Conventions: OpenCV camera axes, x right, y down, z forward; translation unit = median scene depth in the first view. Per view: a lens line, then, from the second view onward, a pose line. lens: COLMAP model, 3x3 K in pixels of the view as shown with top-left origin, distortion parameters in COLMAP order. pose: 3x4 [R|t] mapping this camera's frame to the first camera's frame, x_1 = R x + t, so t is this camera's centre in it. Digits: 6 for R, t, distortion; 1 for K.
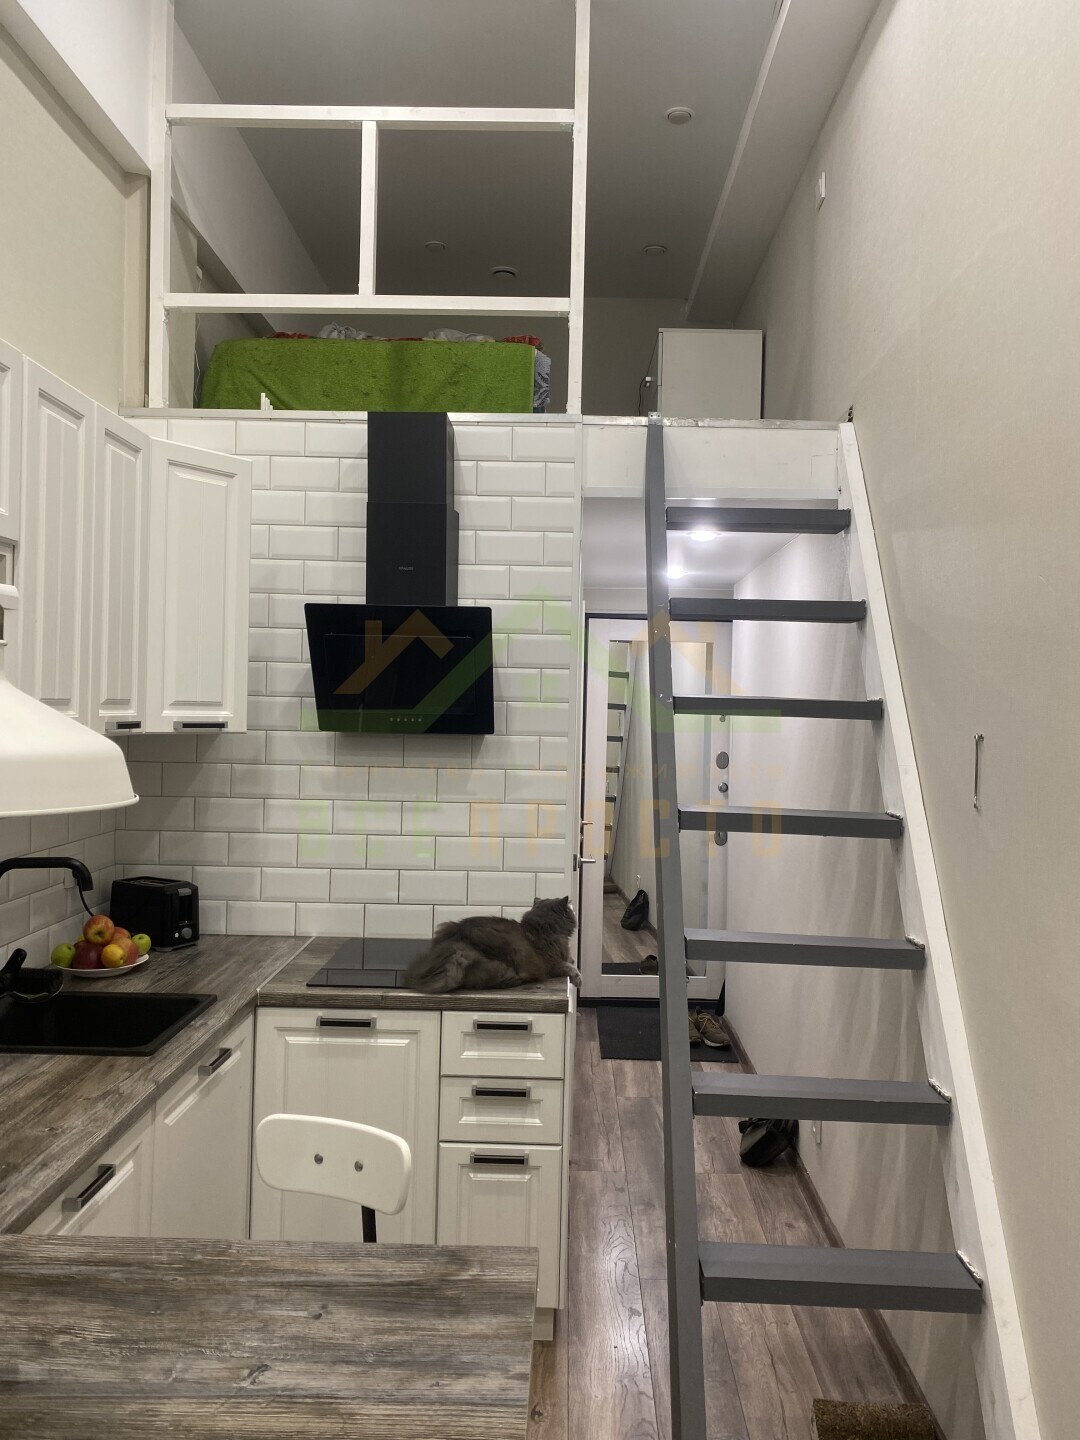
lens RADIAL K [[1084.4, 0, 540.0], [0, 1084.4, 714.0], [0, 0, 1]] dist [0.096306, -0.168137]
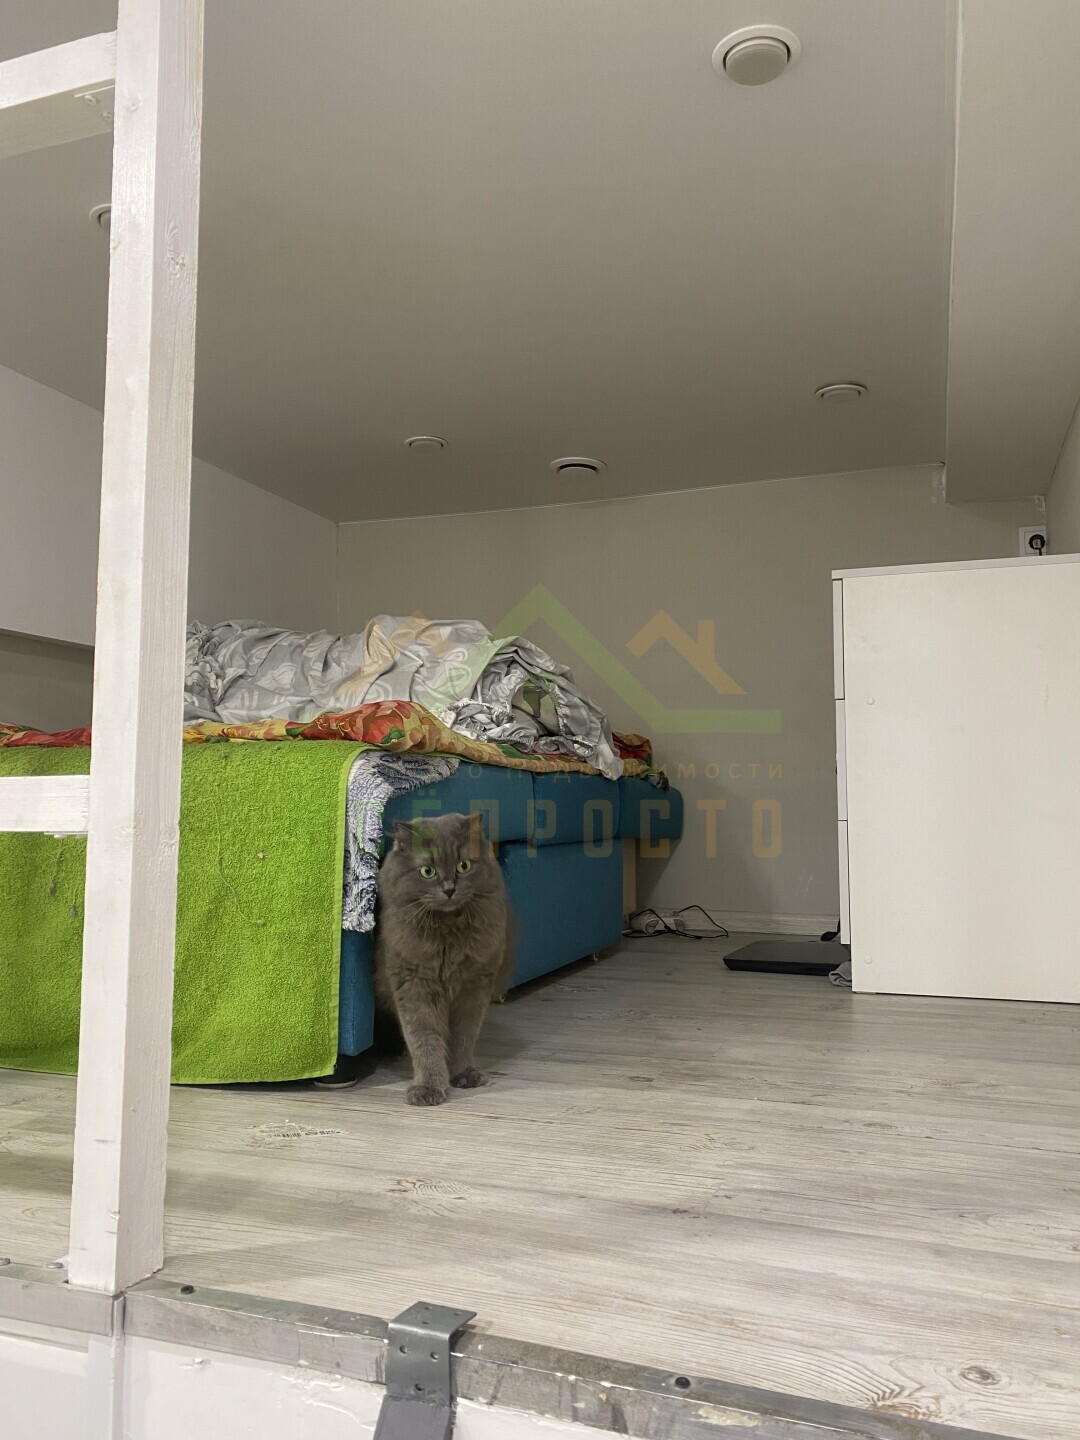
lens RADIAL K [[1084.4, 0, 540.0], [0, 1084.4, 714.0], [0, 0, 1]] dist [0.096306, -0.168137]
pose [[0.942869, -0.045718, -0.330011, 0.202403], [0.013640, 0.995007, -0.098873, -0.374342], [0.332883, 0.088723, 0.938785, 0.822382]]
